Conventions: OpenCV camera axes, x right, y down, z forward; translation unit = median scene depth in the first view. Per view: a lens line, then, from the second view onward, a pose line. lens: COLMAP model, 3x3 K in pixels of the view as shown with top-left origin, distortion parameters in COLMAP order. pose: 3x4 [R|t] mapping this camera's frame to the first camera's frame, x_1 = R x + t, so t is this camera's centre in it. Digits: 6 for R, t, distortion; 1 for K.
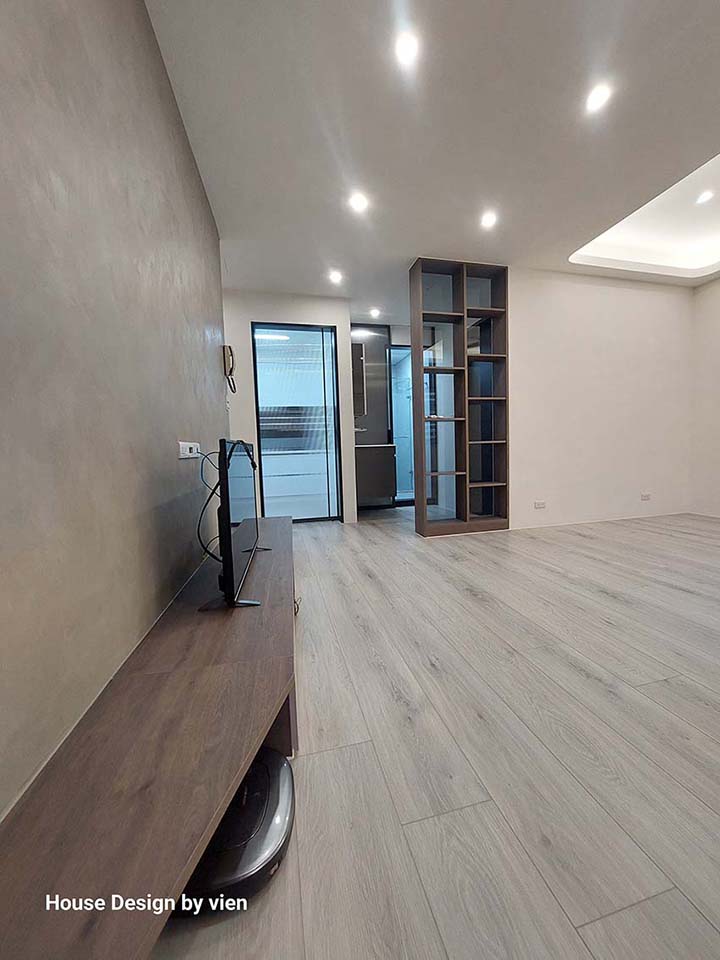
lens RADIAL K [[381.8, 0, 375.7], [0, 381.8, 482.8], [0, 0, 1]] dist [-0.000216, -0.000093]
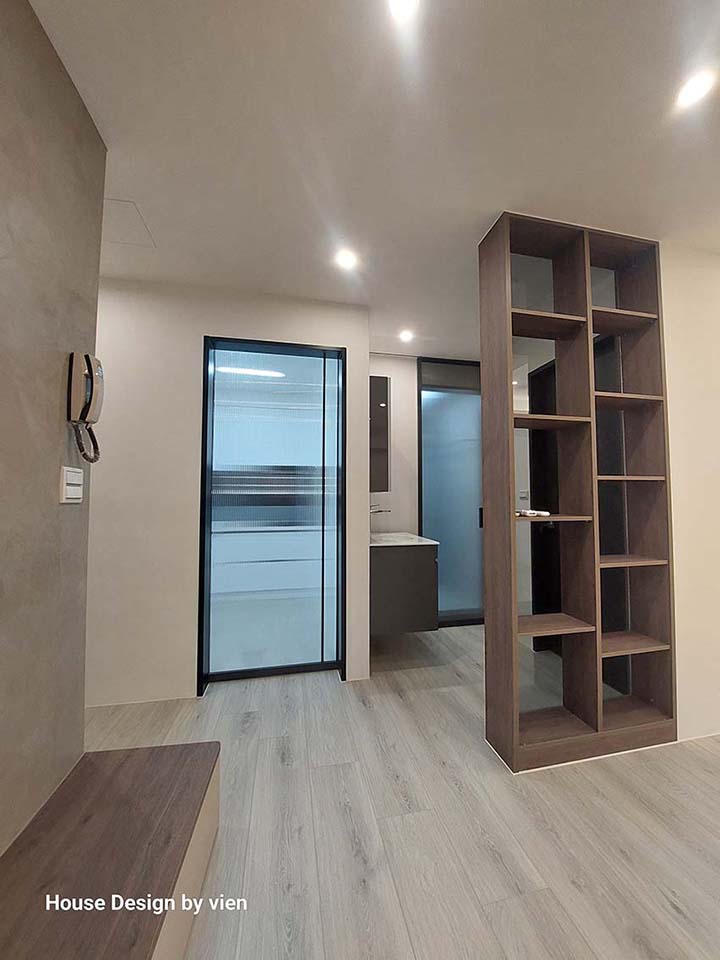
lens RADIAL K [[381.8, 0, 375.7], [0, 381.8, 482.8], [0, 0, 1]] dist [-0.000216, -0.000093]
pose [[0.998935, 0.028273, -0.036467, -0.027259], [-0.032398, 0.992484, -0.118007, -0.122860], [0.032857, 0.119062, 0.992343, 0.413568]]
